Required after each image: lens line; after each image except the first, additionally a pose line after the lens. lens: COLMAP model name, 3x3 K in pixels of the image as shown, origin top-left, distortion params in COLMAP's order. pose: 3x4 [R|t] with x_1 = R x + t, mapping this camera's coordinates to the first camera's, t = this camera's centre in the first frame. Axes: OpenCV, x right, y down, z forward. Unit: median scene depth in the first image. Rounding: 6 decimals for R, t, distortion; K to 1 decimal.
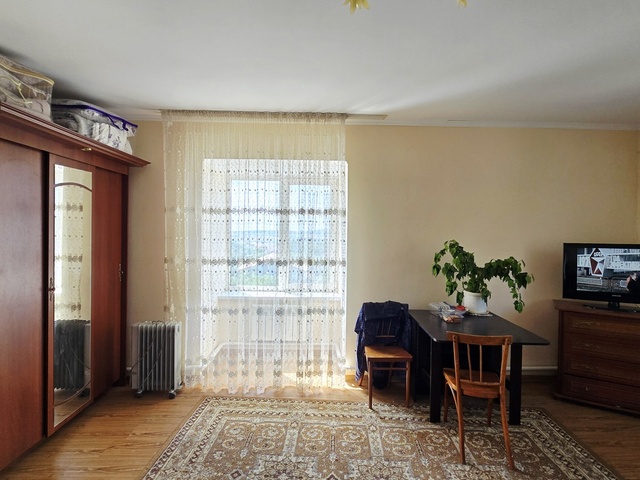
lens RADIAL K [[346.7, 0, 320.6], [0, 346.7, 236.4], [0, 0, 1]] dist [0.002096, -0.003257]
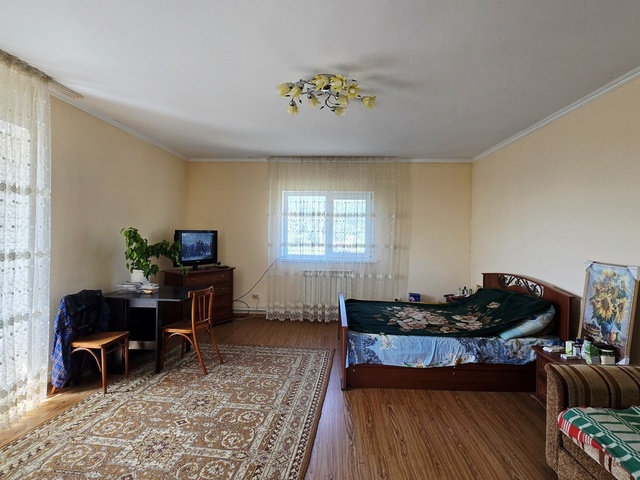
lens RADIAL K [[346.7, 0, 319.9], [0, 346.7, 235.4], [0, 0, 1]] dist [0.002096, -0.003257]
pose [[0.077614, -0.017895, 0.996823, -0.747585], [-0.000896, 0.999837, 0.018019, 0.016379], [-0.996983, -0.002292, 0.077585, 0.281386]]
